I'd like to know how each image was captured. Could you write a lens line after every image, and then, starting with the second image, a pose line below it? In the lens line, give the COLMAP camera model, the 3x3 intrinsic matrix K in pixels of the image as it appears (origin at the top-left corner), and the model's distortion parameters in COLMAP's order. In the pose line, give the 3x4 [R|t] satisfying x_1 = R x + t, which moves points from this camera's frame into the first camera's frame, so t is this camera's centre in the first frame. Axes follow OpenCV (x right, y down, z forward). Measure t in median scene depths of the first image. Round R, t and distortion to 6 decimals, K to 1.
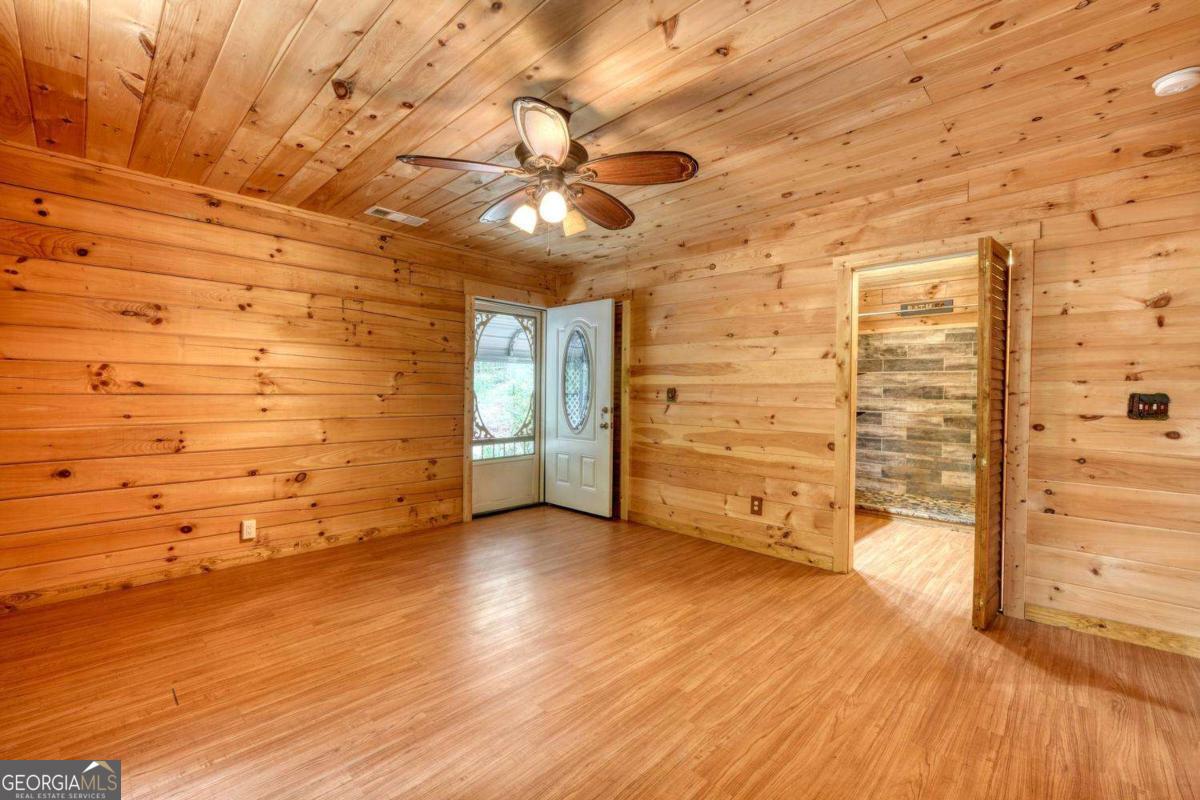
lens RADIAL K [[507.6, 0, 599.7], [0, 507.6, 397.3], [0, 0, 1]] dist [-0.006885, 0.003812]
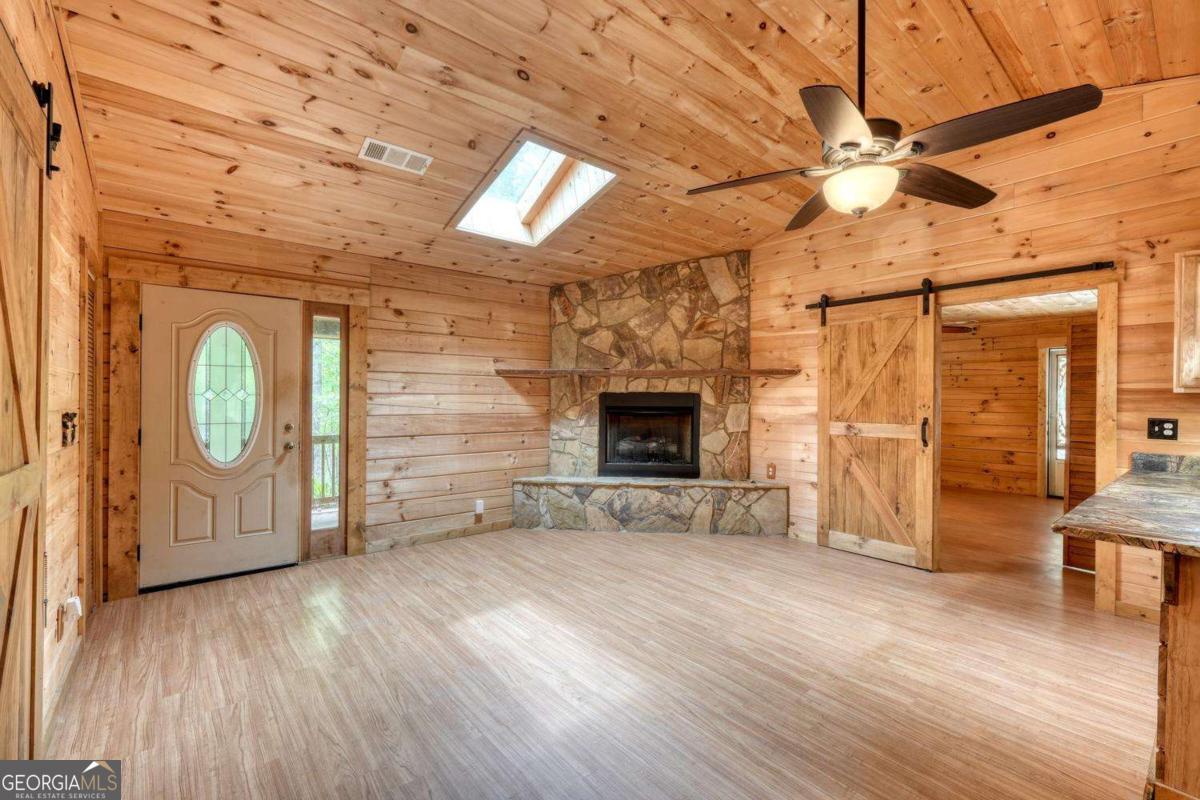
lens RADIAL K [[507.6, 0, 596.1], [0, 507.6, 398.6], [0, 0, 1]] dist [-0.006885, 0.003812]
pose [[-0.110965, -0.006388, -0.993804, 1.417917], [-0.016754, 0.999849, -0.004557, -0.020617], [0.993683, 0.016144, -0.111055, -0.161833]]
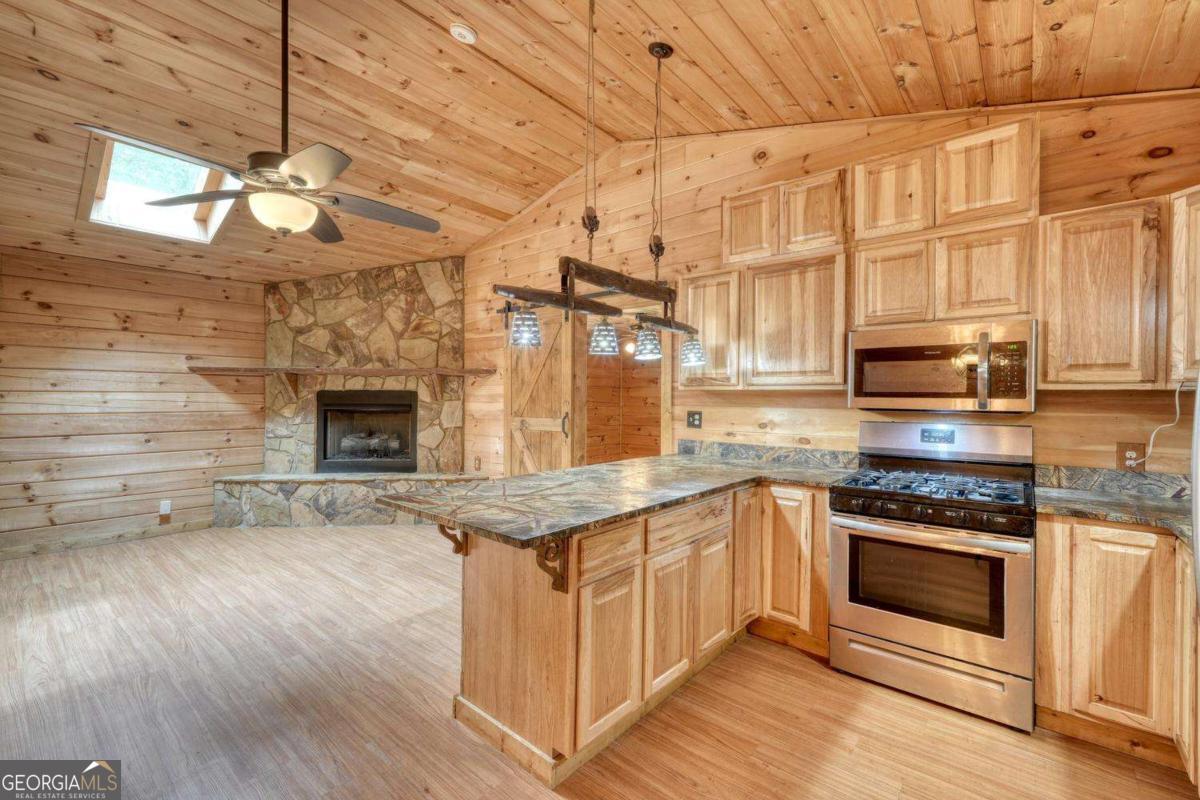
lens RADIAL K [[507.6, 0, 596.2], [0, 507.6, 398.5], [0, 0, 1]] dist [-0.006885, 0.003812]
pose [[0.066640, -0.004280, -0.997768, 1.477904], [-0.013392, 0.999897, -0.005184, -0.023729], [0.997687, 0.013707, 0.066576, 0.284578]]
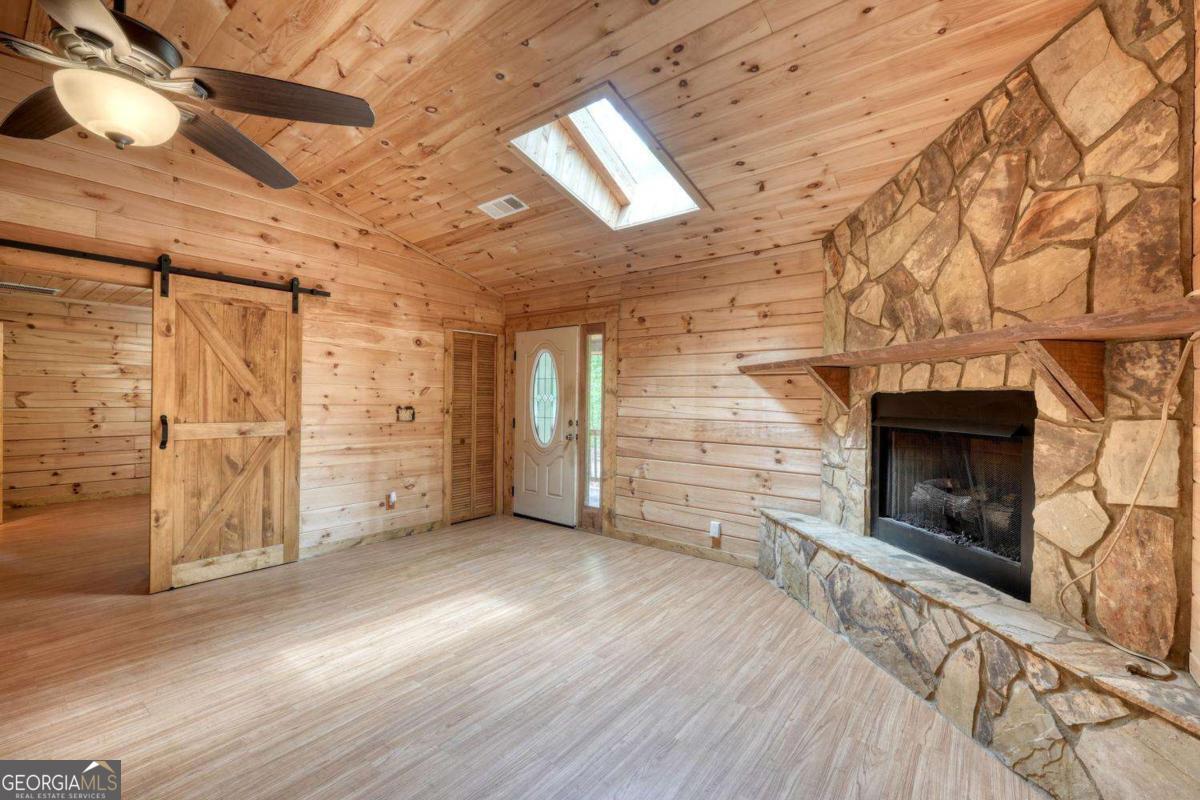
lens RADIAL K [[507.6, 0, 595.2], [0, 507.6, 398.9], [0, 0, 1]] dist [-0.006885, 0.003812]
pose [[-0.995022, -0.016894, -0.098215, 0.697578], [-0.017872, 0.999799, 0.009083, -0.031751], [0.098042, 0.010793, -0.995124, 0.356260]]
